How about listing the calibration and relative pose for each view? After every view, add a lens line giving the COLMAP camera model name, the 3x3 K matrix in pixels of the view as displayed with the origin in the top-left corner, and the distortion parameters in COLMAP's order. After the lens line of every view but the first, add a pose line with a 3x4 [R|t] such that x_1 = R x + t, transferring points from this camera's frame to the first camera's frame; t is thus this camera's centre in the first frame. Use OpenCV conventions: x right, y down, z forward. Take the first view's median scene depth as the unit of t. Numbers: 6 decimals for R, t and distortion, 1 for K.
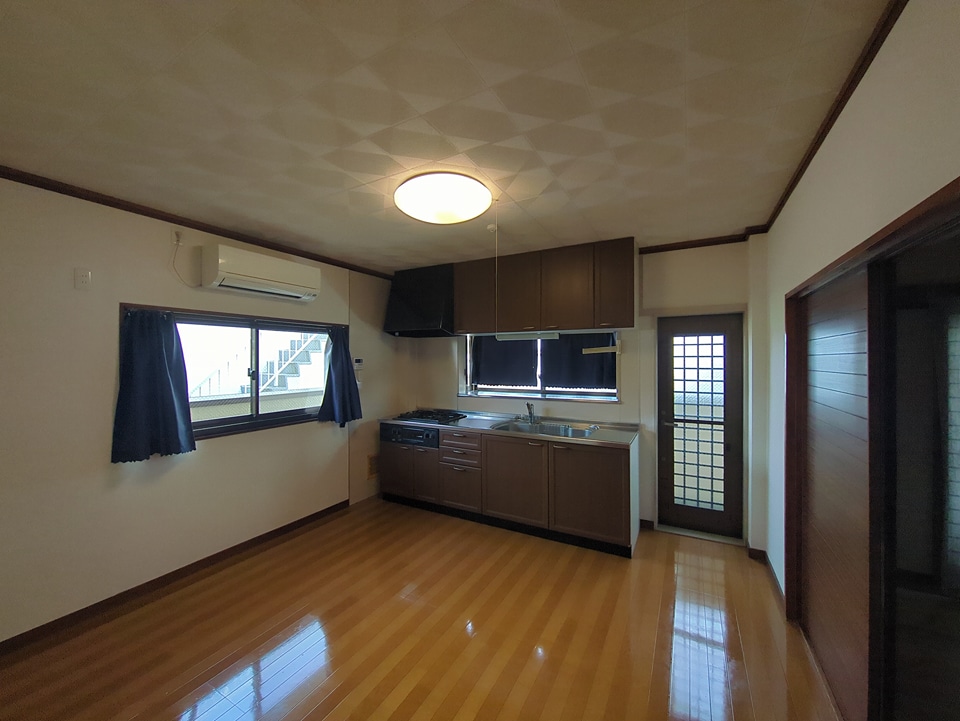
lens RADIAL K [[386.0, 0, 481.6], [0, 386.0, 360.8], [0, 0, 1]] dist [-0.004357, -0.000293]
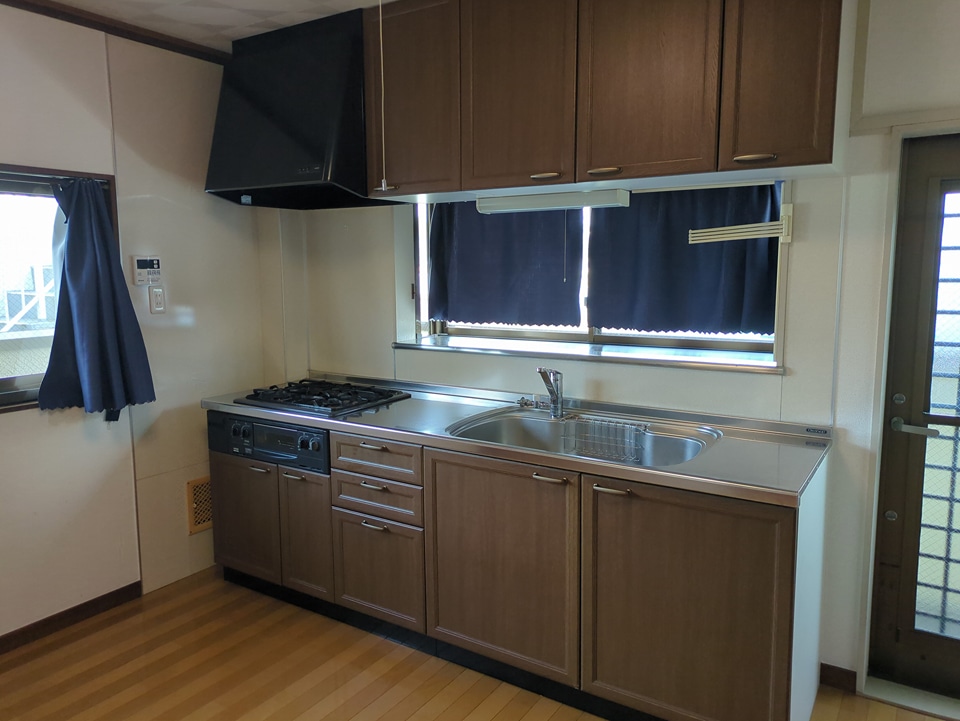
lens RADIAL K [[725.9, 0, 480.5], [0, 725.9, 362.1], [0, 0, 1]] dist [0.039179, -0.028459]
pose [[0.997293, 0.006534, -0.073237, 0.104834], [0.002881, 0.991807, 0.127709, 0.005934], [0.073471, -0.127574, 0.989104, 0.243438]]
